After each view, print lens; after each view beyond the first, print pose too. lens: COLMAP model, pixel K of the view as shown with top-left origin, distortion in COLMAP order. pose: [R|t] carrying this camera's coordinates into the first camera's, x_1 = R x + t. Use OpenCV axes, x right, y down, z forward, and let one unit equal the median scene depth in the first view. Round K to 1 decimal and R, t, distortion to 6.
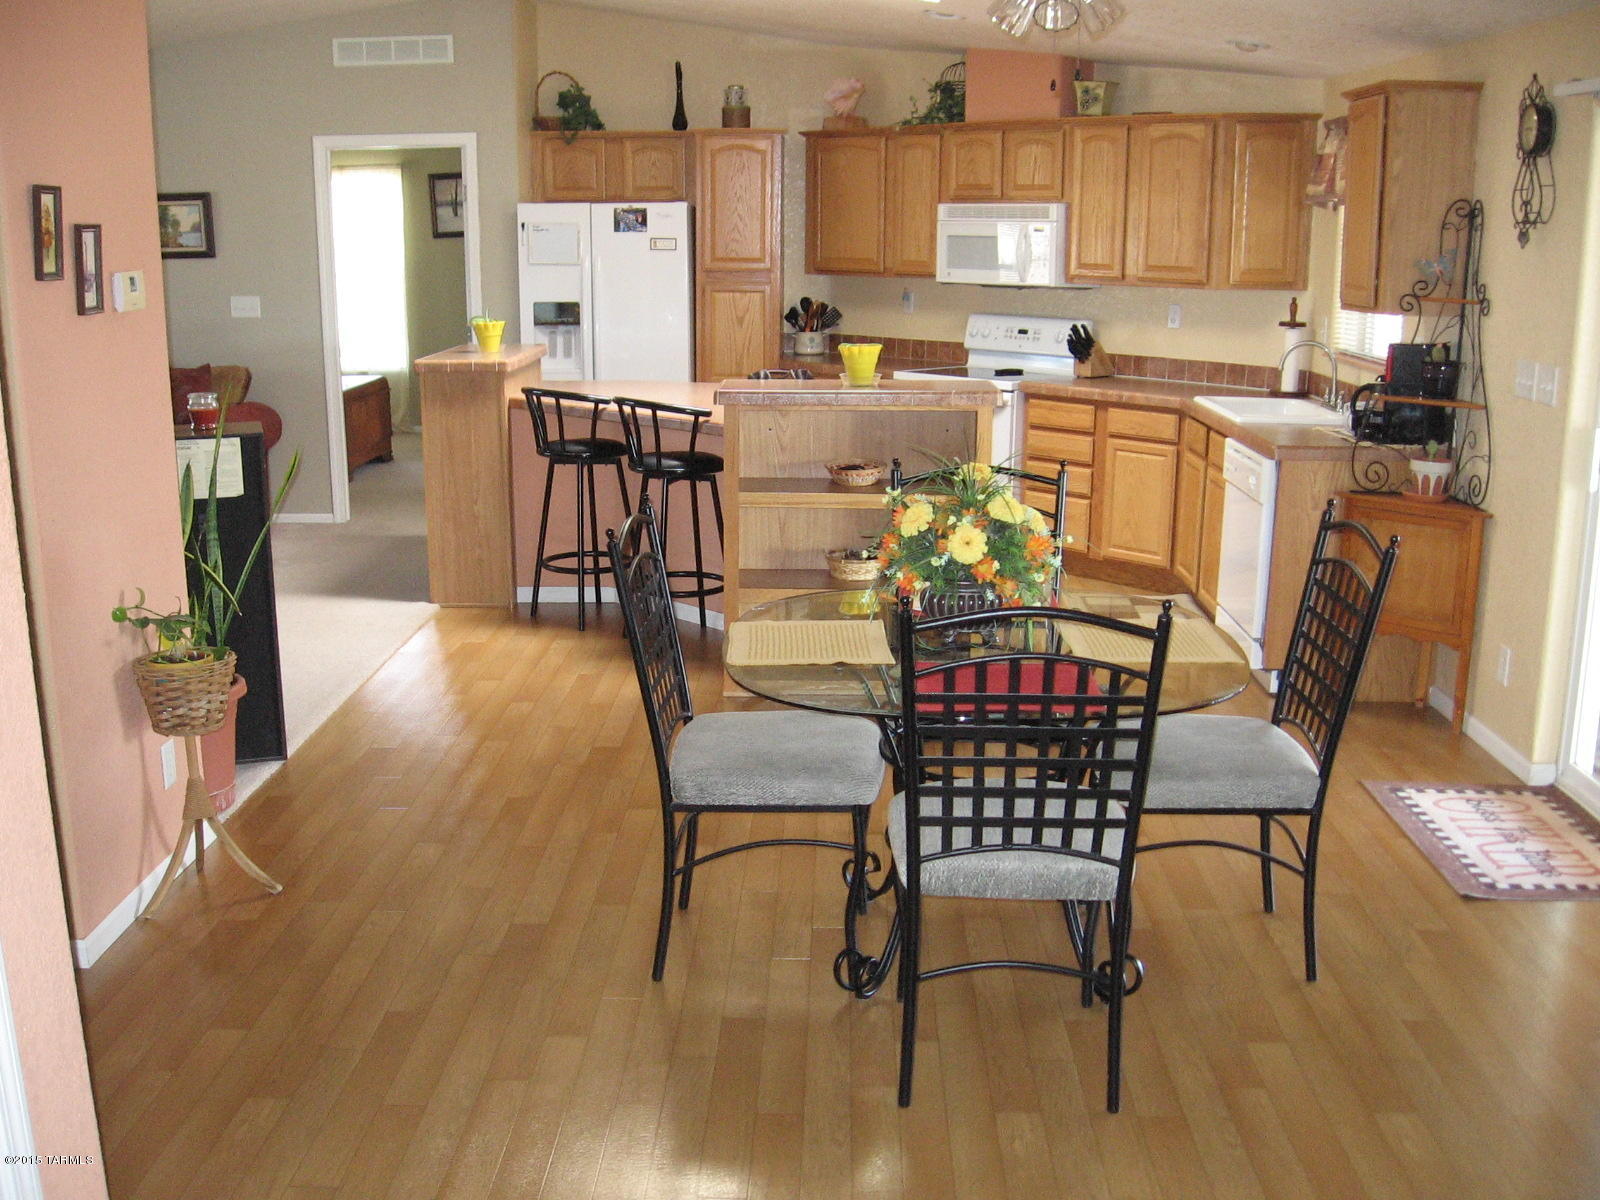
lens RADIAL K [[1662.5, 0, 806.4], [0, 1662.5, 608.9], [0, 0, 1]] dist [-0.107445, 0.000000]
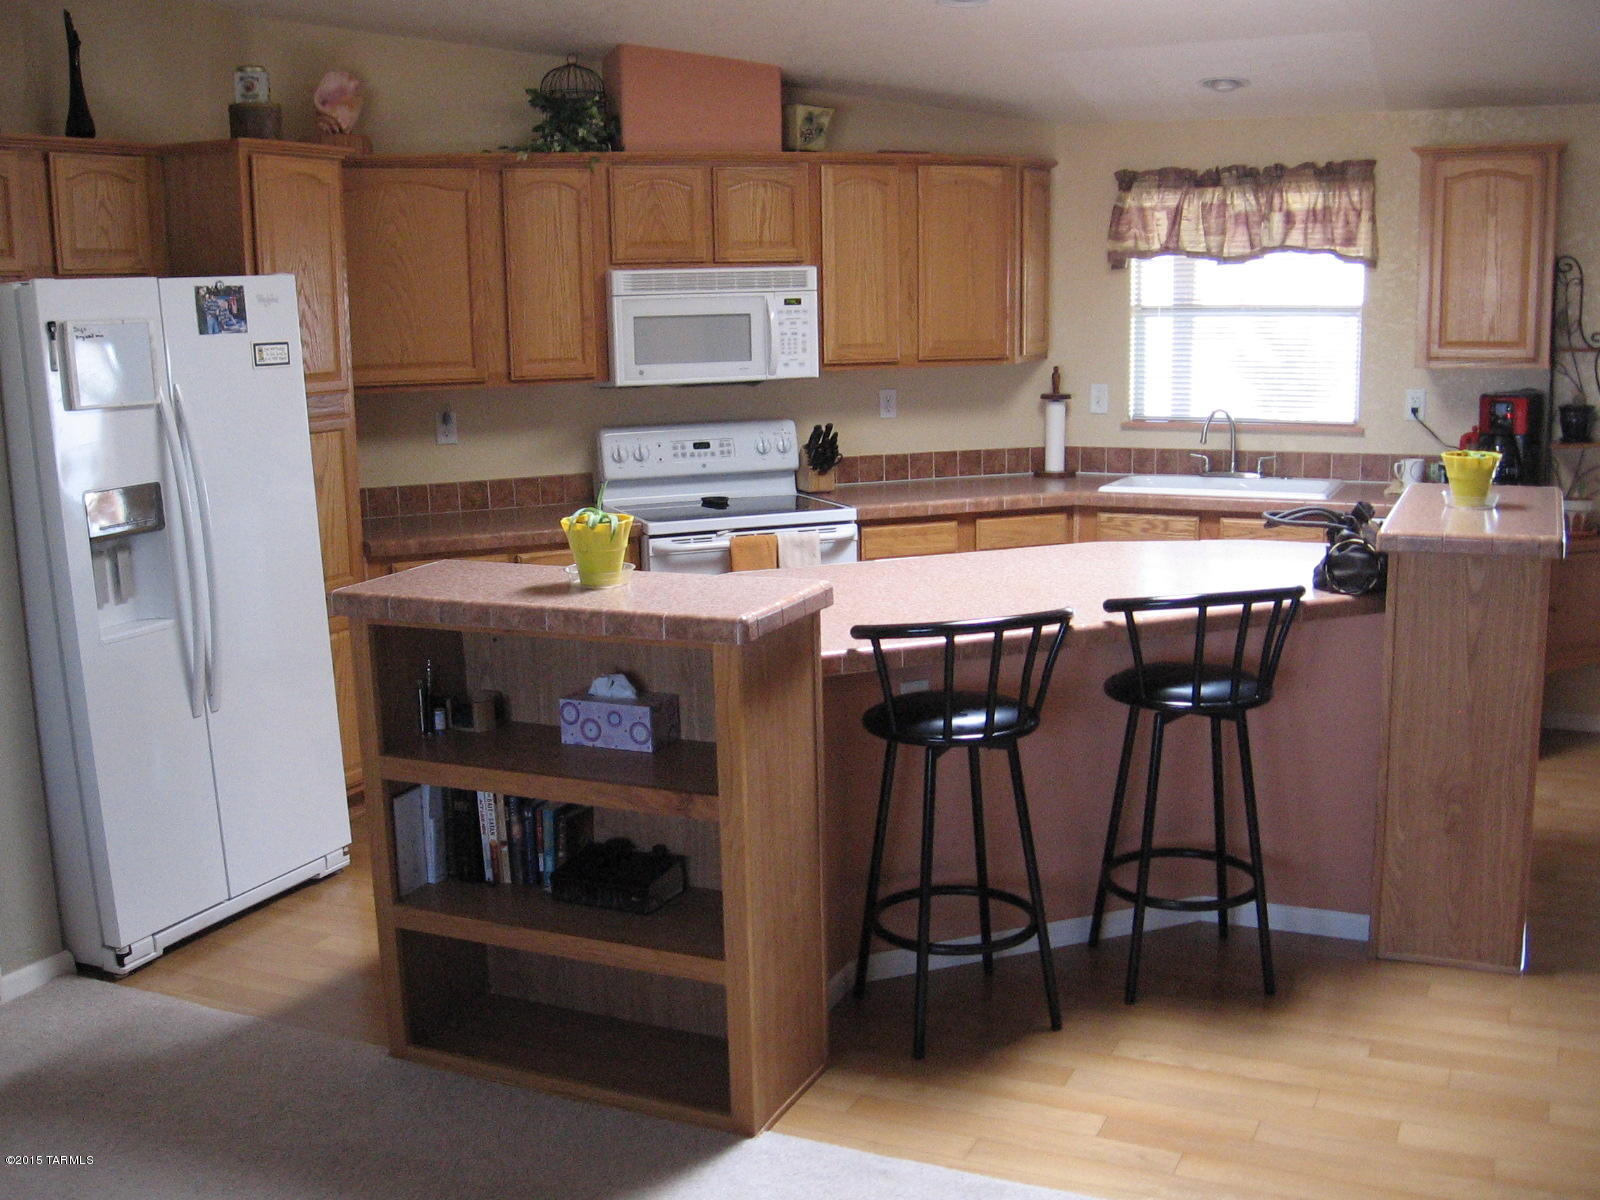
lens RADIAL K [[1662.5, 0, 792.5], [0, 1662.5, 597.0], [0, 0, 1]] dist [-0.107445, 0.000000]
pose [[0.403688, -0.179602, 0.897095, -0.523888], [0.233238, 0.968346, 0.088911, -0.161900], [-0.884667, 0.173344, 0.432800, 0.676551]]
